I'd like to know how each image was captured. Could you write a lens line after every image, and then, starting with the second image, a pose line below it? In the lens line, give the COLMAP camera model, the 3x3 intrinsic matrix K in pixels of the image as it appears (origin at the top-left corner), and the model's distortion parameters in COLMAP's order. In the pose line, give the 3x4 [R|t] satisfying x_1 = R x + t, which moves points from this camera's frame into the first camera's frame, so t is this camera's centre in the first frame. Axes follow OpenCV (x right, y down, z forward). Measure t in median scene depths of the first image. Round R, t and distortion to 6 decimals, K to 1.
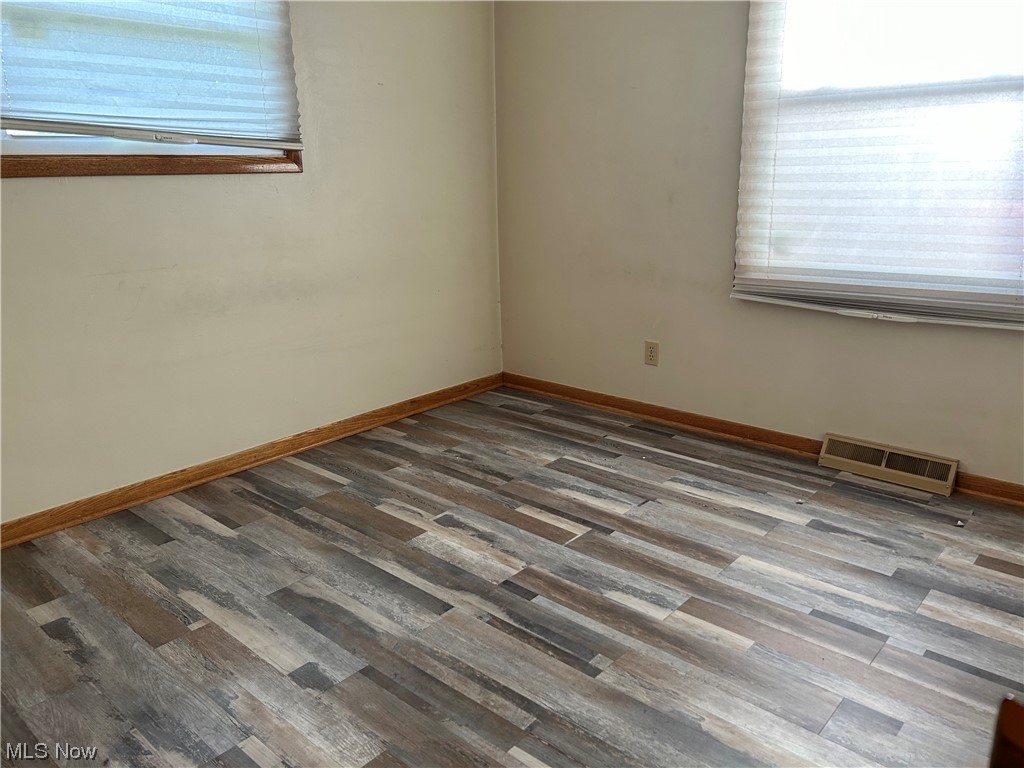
lens RADIAL K [[775.4, 0, 509.3], [0, 775.4, 385.1], [0, 0, 1]] dist [0.026450, -0.021220]
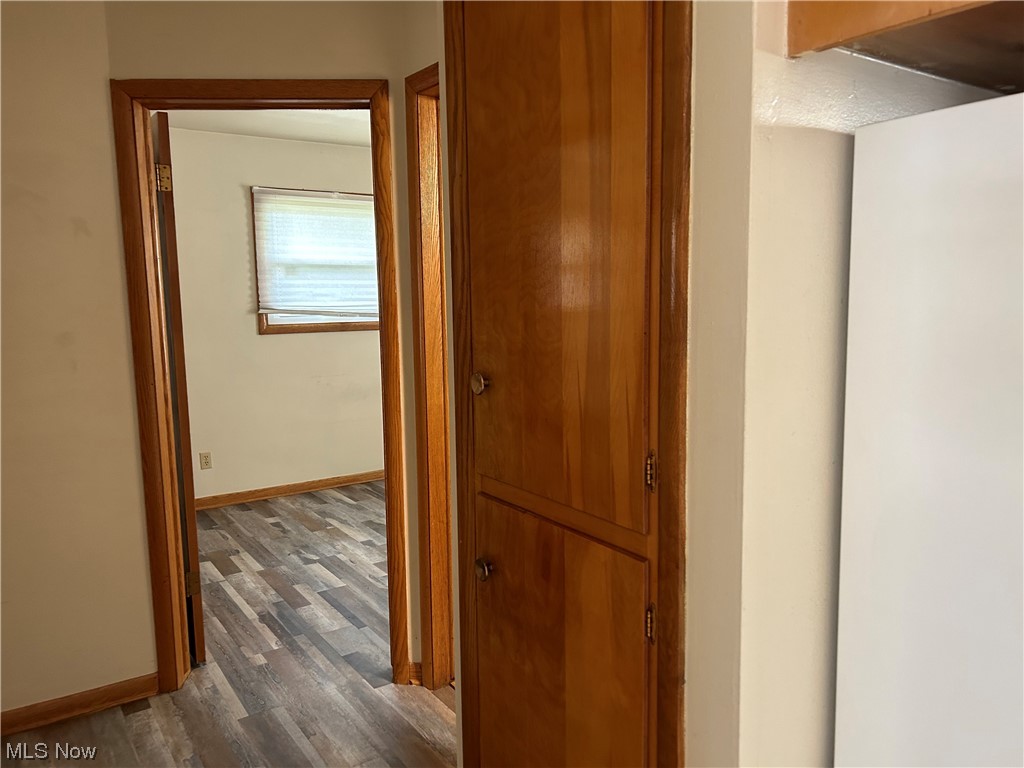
lens RADIAL K [[775.4, 0, 516.8], [0, 775.4, 384.9], [0, 0, 1]] dist [0.026450, -0.021220]
pose [[0.971995, 0.031107, -0.232932, 0.600790], [-0.064720, 0.988304, -0.138081, 0.155184], [0.225913, 0.149290, 0.962640, -1.051880]]
